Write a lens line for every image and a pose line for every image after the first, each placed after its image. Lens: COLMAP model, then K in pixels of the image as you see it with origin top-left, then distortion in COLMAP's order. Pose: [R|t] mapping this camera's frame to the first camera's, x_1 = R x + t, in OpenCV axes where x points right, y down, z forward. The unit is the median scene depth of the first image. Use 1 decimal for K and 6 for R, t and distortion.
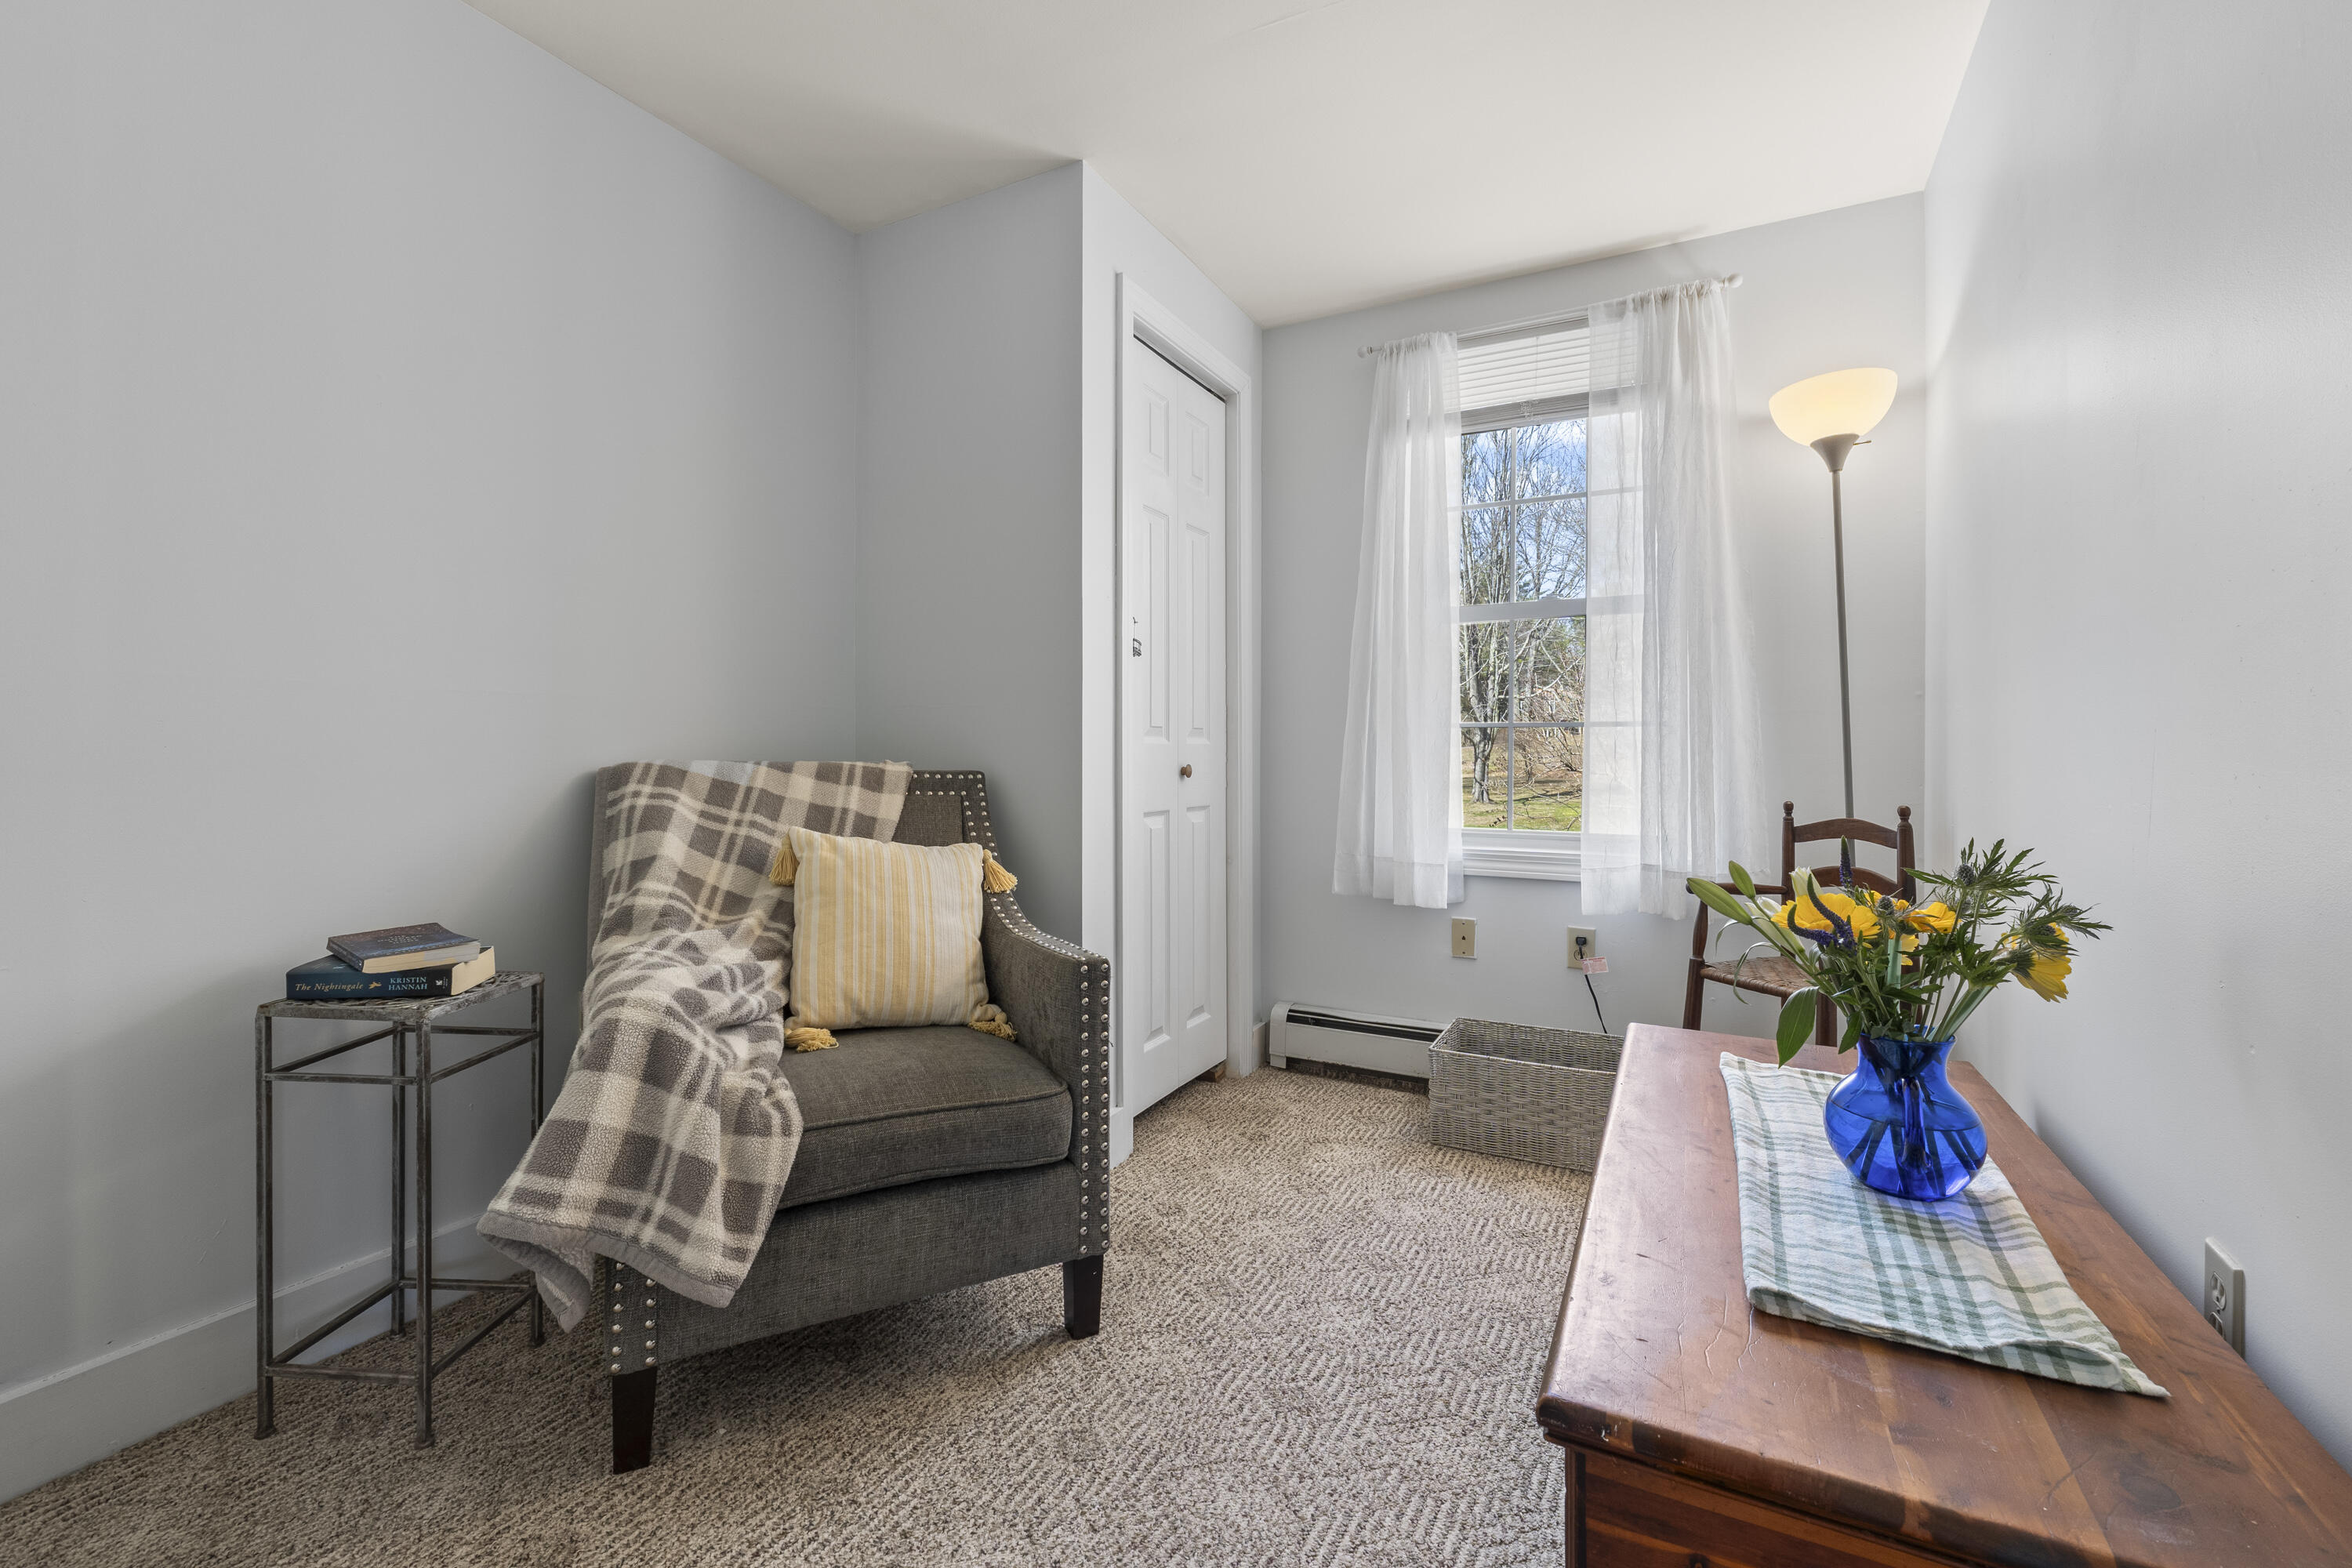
lens RADIAL K [[991.0, 0, 1177.1], [0, 991.0, 779.0], [0, 0, 1]] dist [-0.006778, -0.000113]
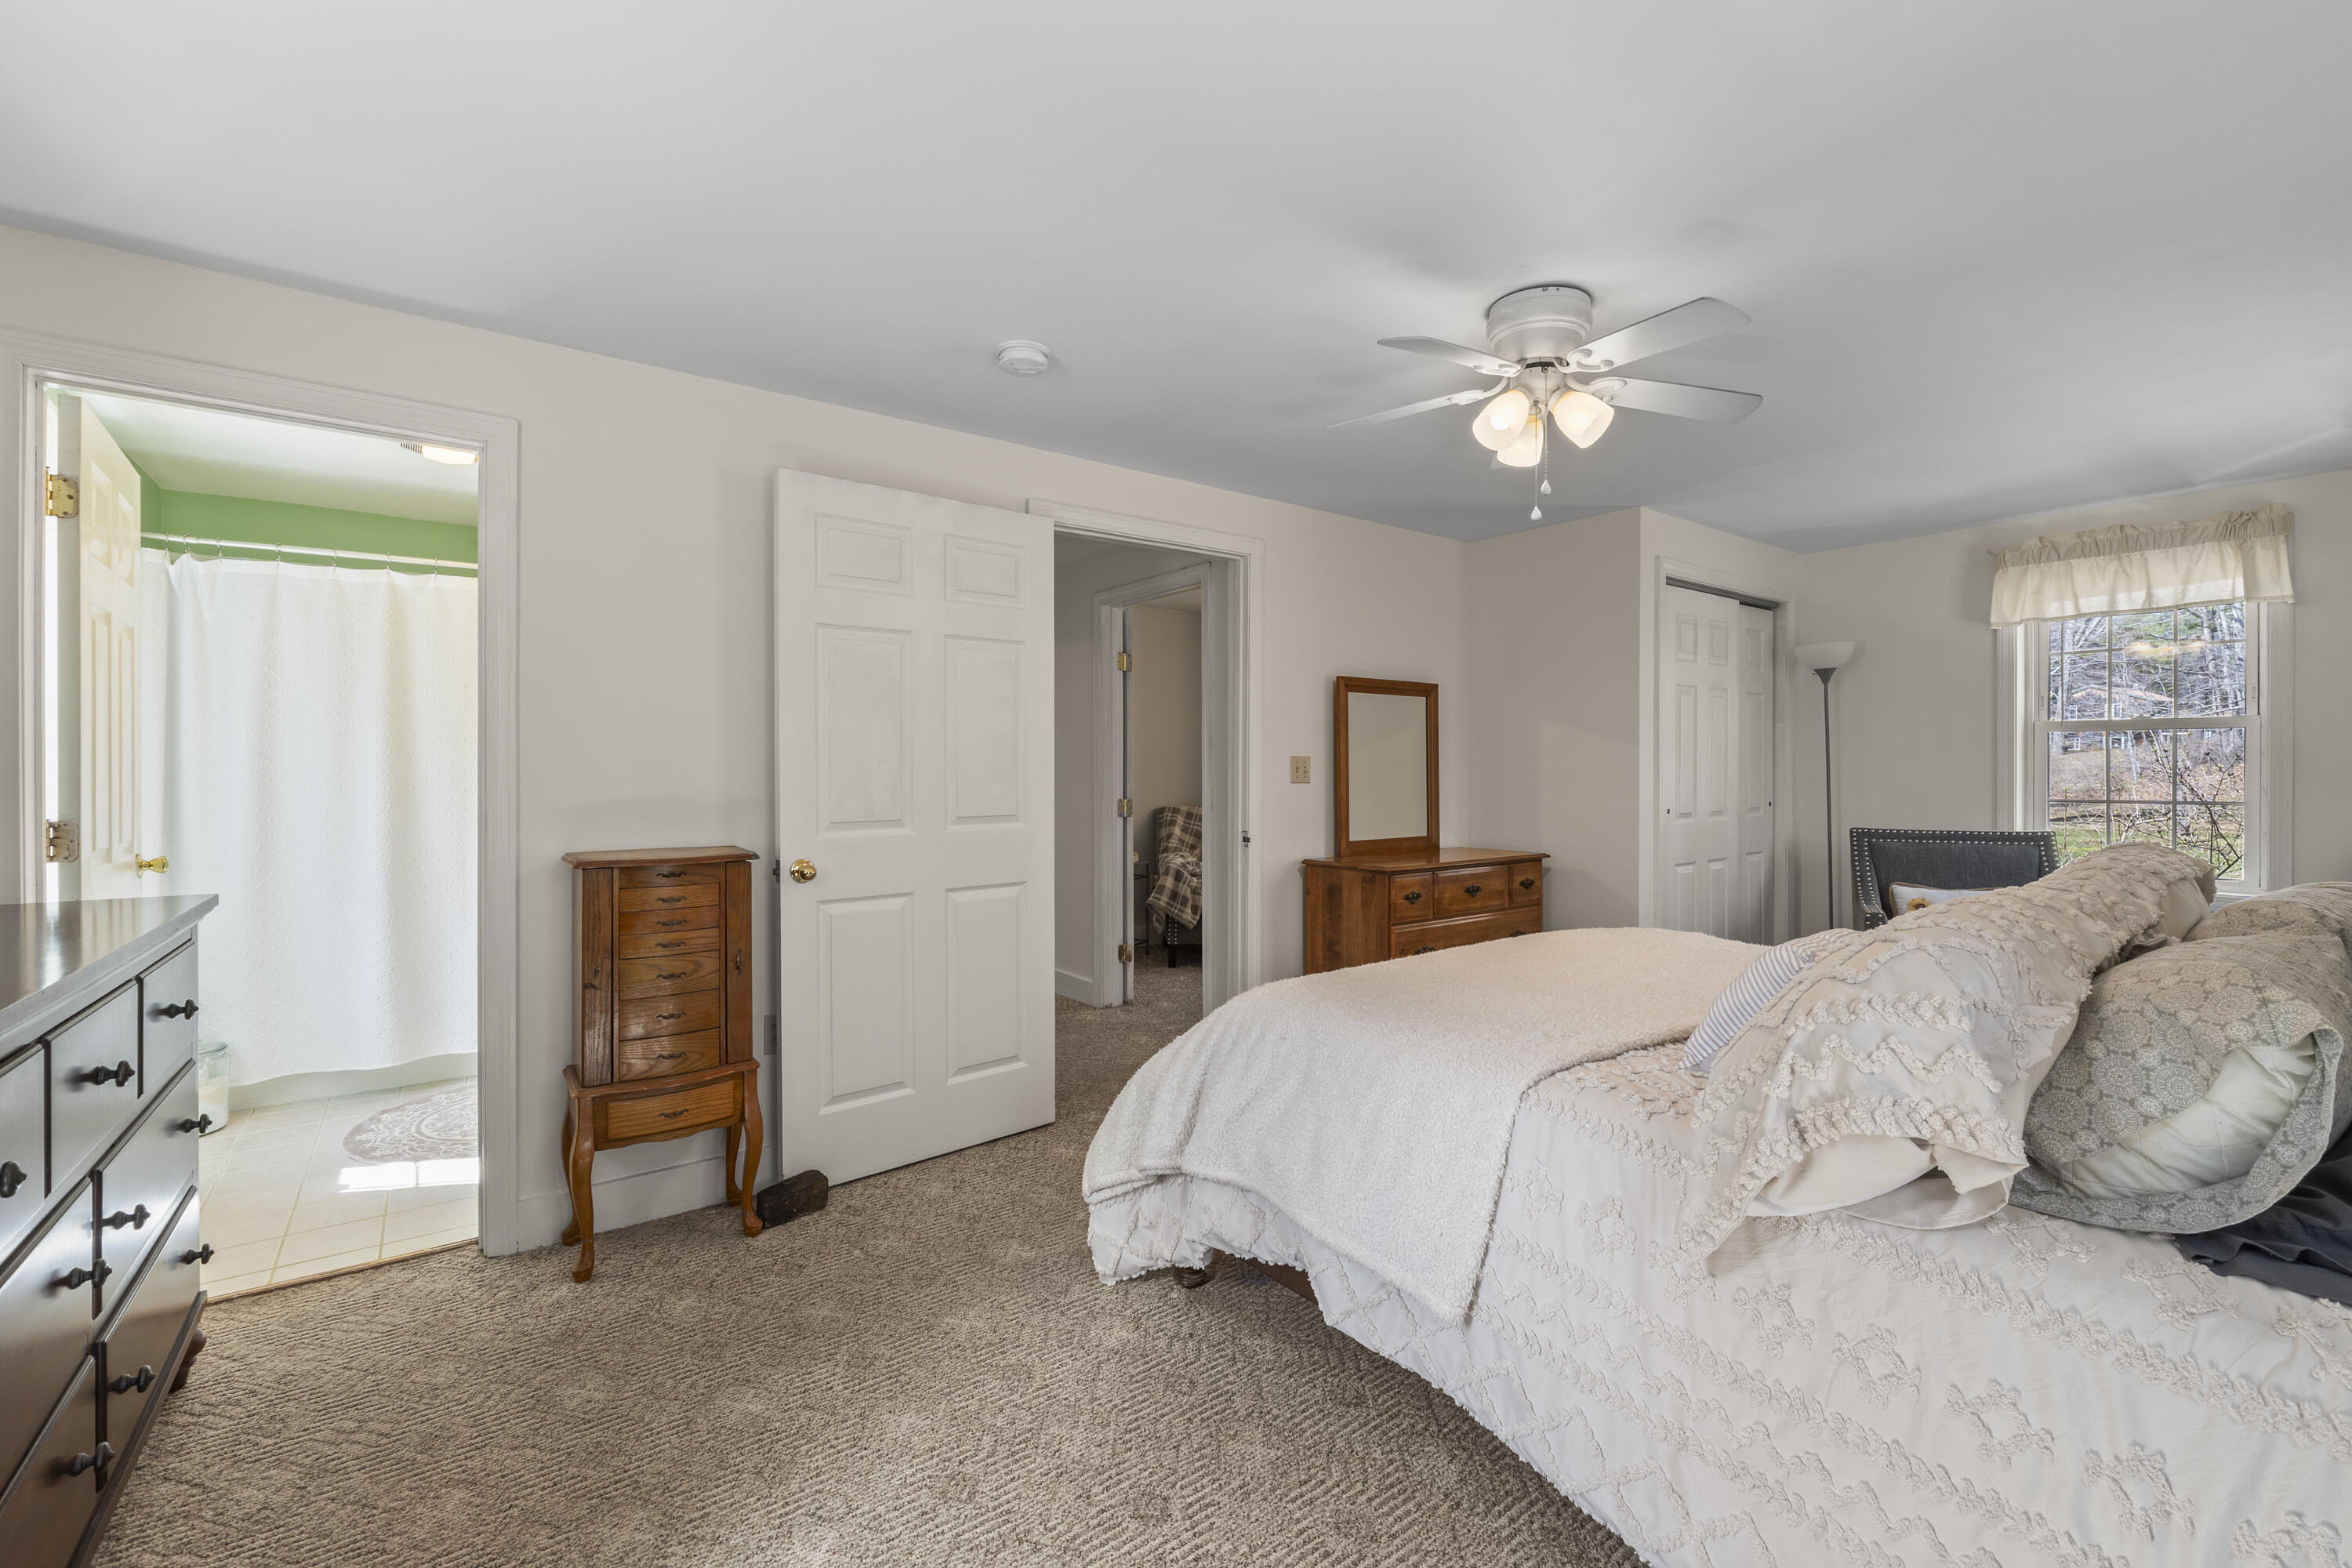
lens RADIAL K [[991.0, 0, 1177.1], [0, 991.0, 779.0], [0, 0, 1]] dist [-0.006778, -0.000113]
pose [[0.908946, 0.000028, -0.416914, 0.977167], [-0.006515, 0.999879, -0.014137, -0.067777], [0.416863, 0.015567, 0.908836, -2.242915]]
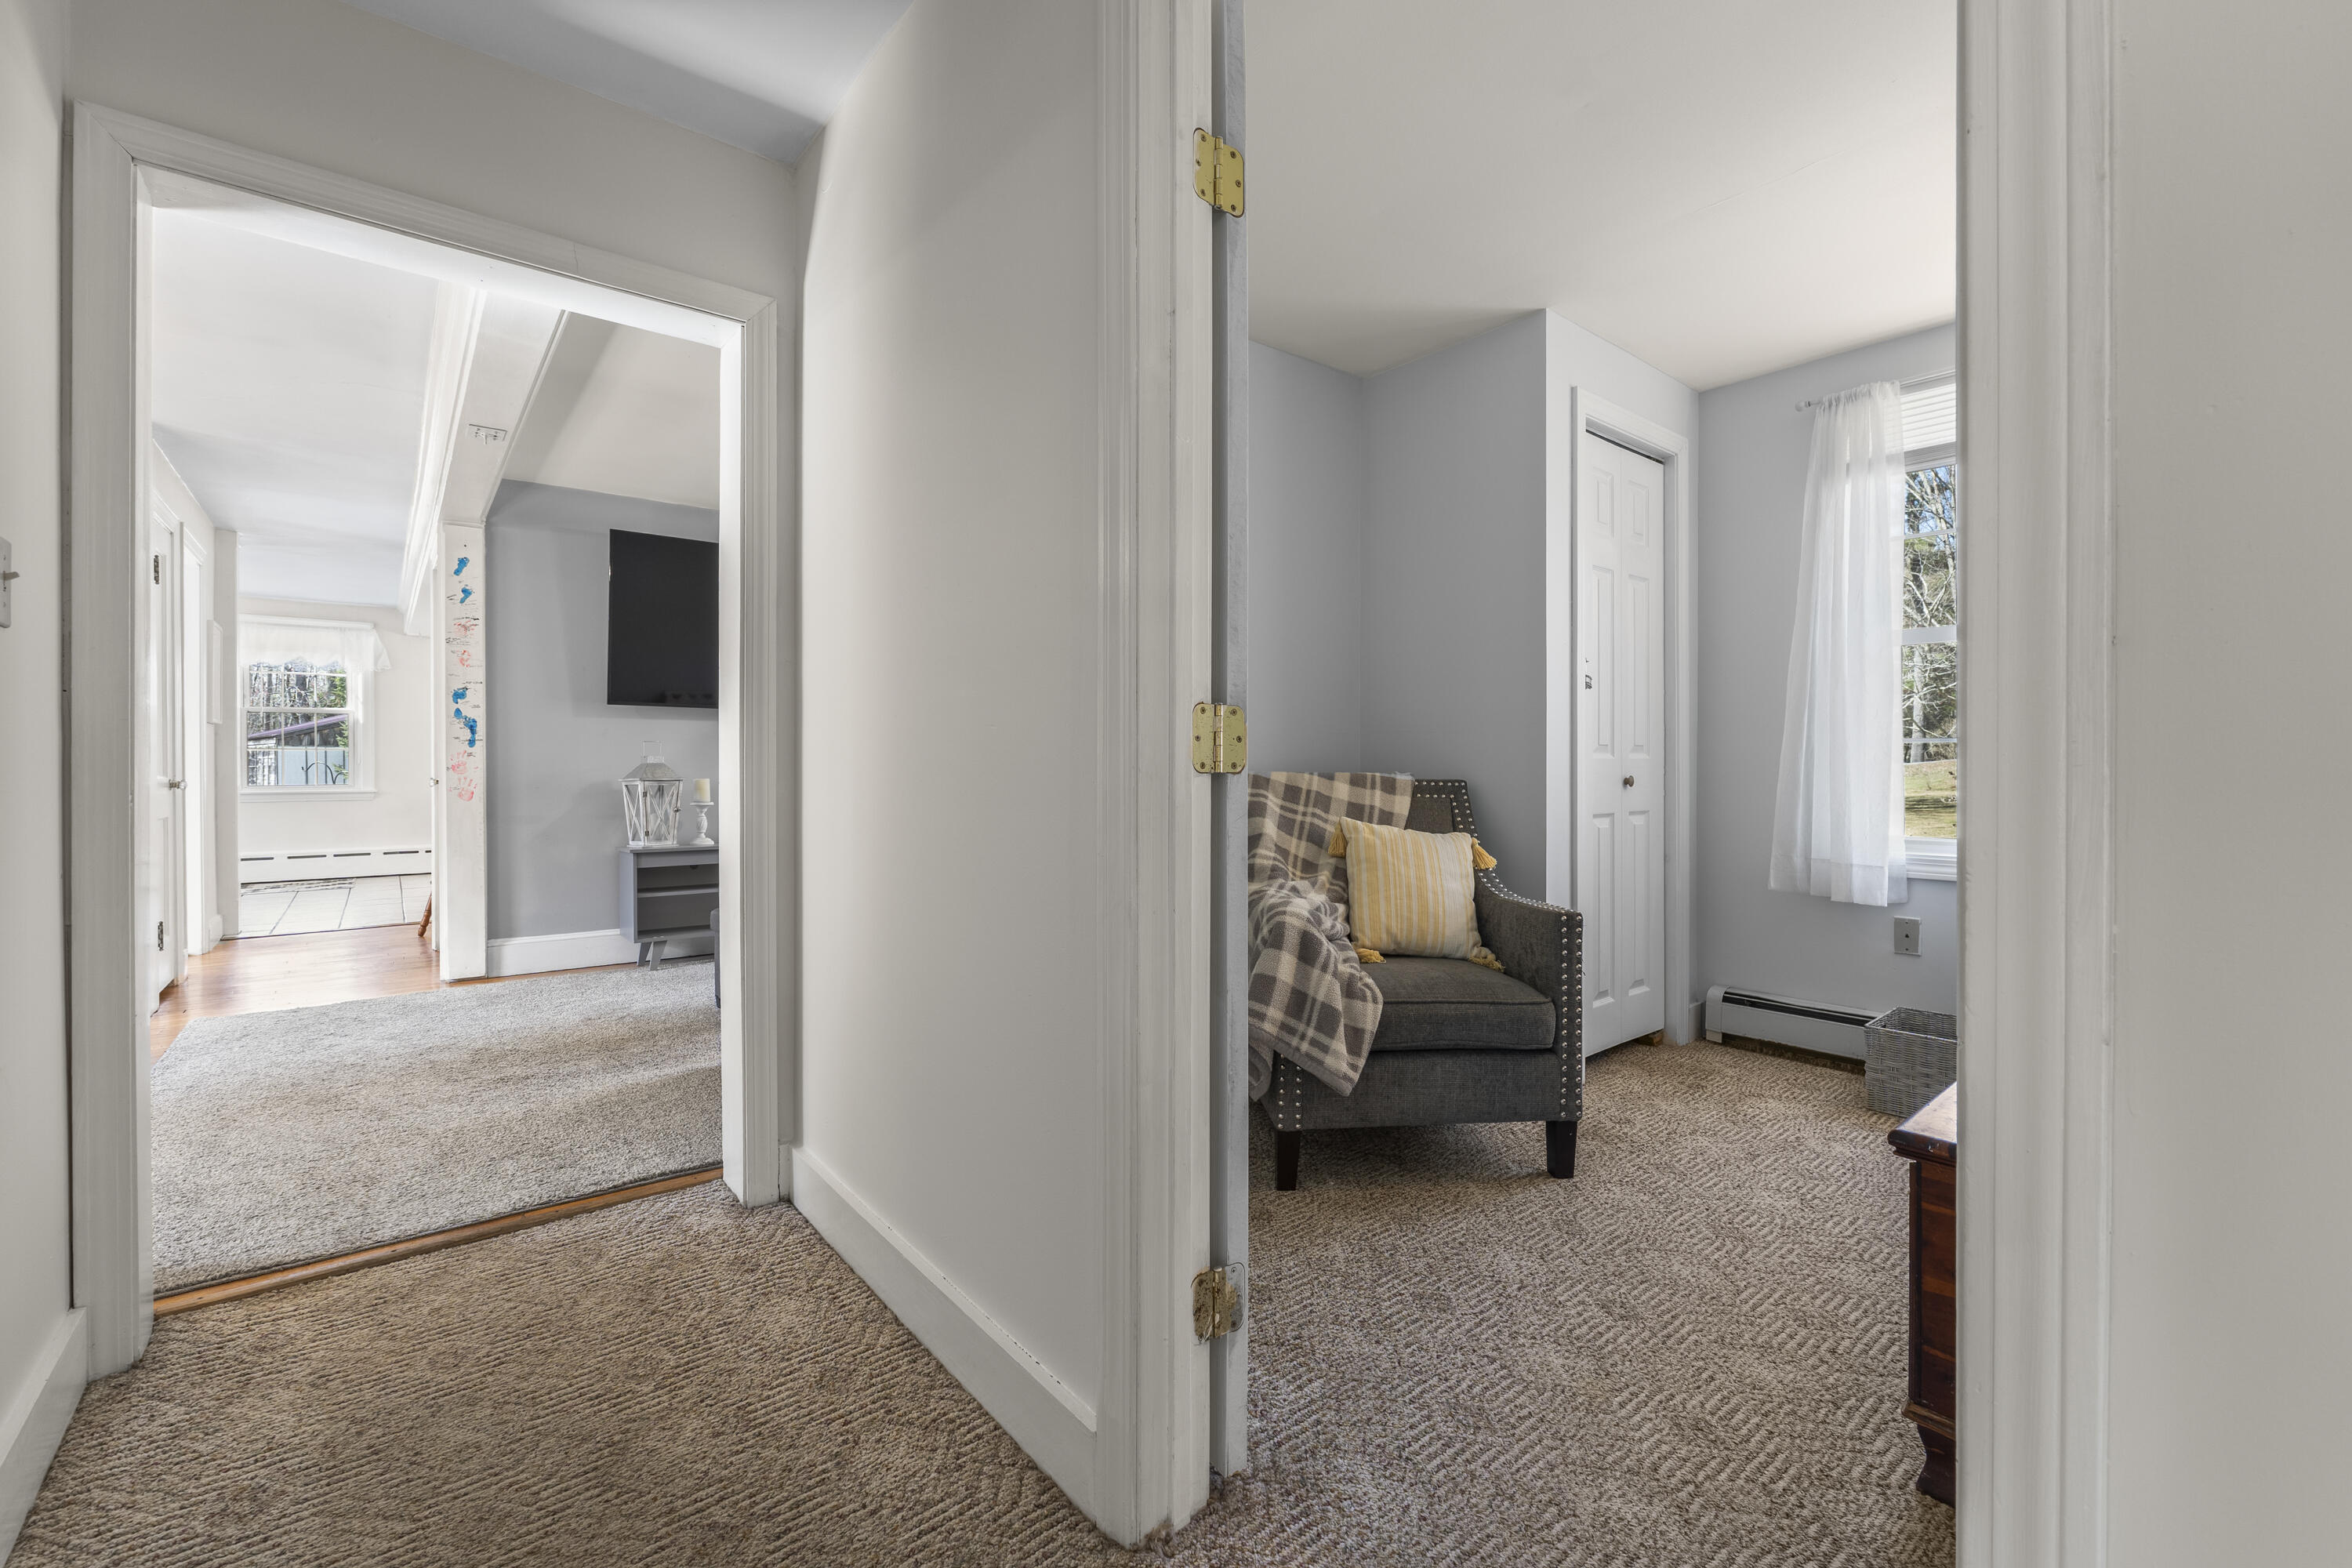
lens RADIAL K [[991.0, 0, 1177.1], [0, 991.0, 779.0], [0, 0, 1]] dist [-0.006778, -0.000113]
pose [[0.924619, 0.003346, -0.380878, -0.059305], [-0.008459, 0.999895, -0.011752, 0.011948], [0.380799, 0.014088, 0.924550, -0.467952]]
